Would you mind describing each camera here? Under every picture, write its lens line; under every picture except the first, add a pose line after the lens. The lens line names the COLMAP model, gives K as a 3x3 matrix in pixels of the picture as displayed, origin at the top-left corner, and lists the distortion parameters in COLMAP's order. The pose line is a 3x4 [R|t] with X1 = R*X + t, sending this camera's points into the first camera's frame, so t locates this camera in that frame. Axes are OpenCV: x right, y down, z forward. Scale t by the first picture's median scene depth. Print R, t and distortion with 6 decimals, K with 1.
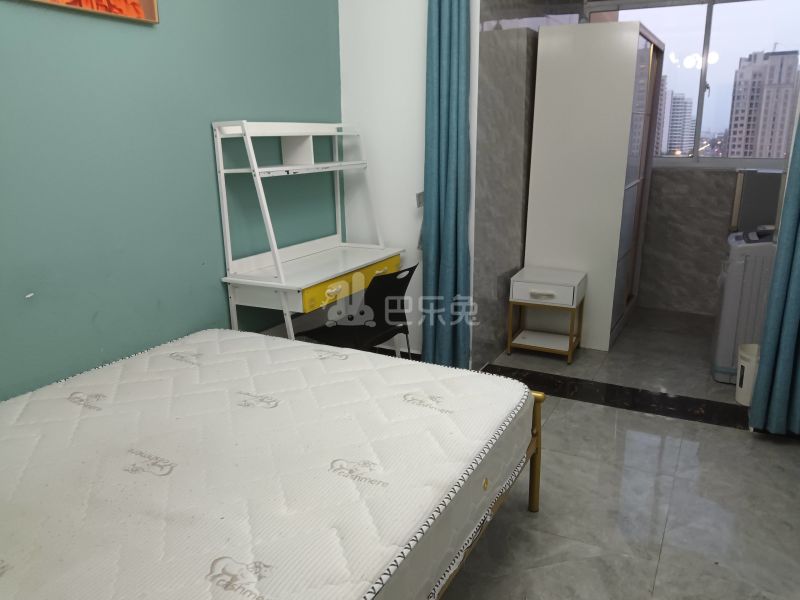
lens RADIAL K [[644.6, 0, 403.5], [0, 644.6, 302.5], [0, 0, 1]] dist [0.054020, -0.098111]
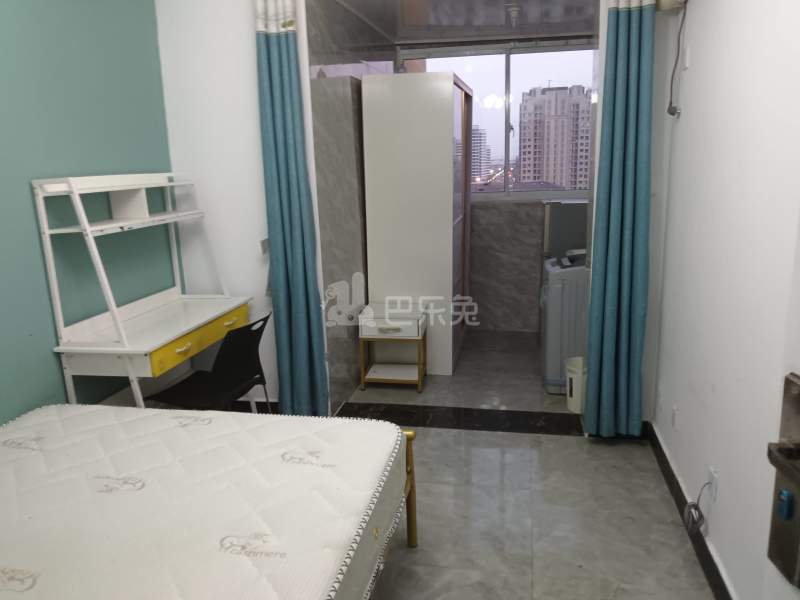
lens RADIAL K [[640.1, 0, 404.3], [0, 640.1, 303.6], [0, 0, 1]] dist [0.069308, -0.152292]
pose [[0.960642, -0.082146, 0.265366, -0.042840], [0.093158, 0.995224, -0.029160, -0.027498], [-0.261704, 0.052733, 0.963707, -0.002712]]
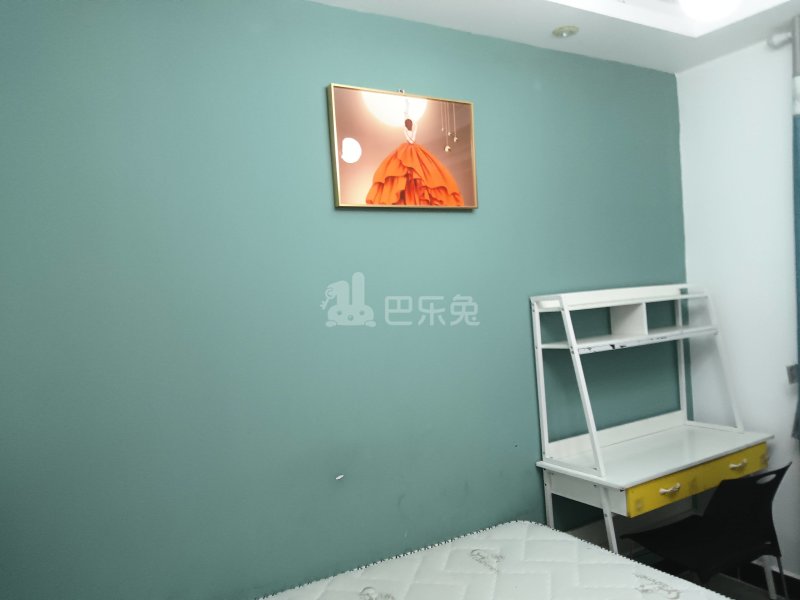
lens RADIAL K [[640.1, 0, 404.3], [0, 640.1, 303.6], [0, 0, 1]] dist [0.069308, -0.152292]
pose [[0.856626, -0.031910, -0.514949, 0.031459], [-0.077613, 0.978758, -0.189761, -0.069146], [0.510066, 0.202521, 0.835953, 0.107350]]
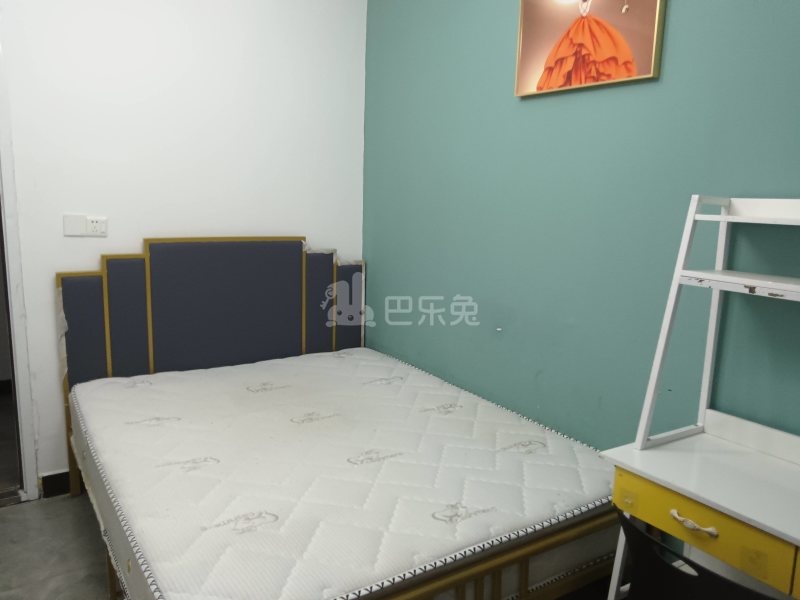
lens RADIAL K [[640.1, 0, 404.3], [0, 640.1, 303.6], [0, 0, 1]] dist [0.069308, -0.152292]
pose [[-0.496923, 0.140080, -0.856414, 0.415316], [-0.249501, 0.922154, 0.295603, -0.274210], [0.831154, 0.360568, -0.423290, 0.985050]]
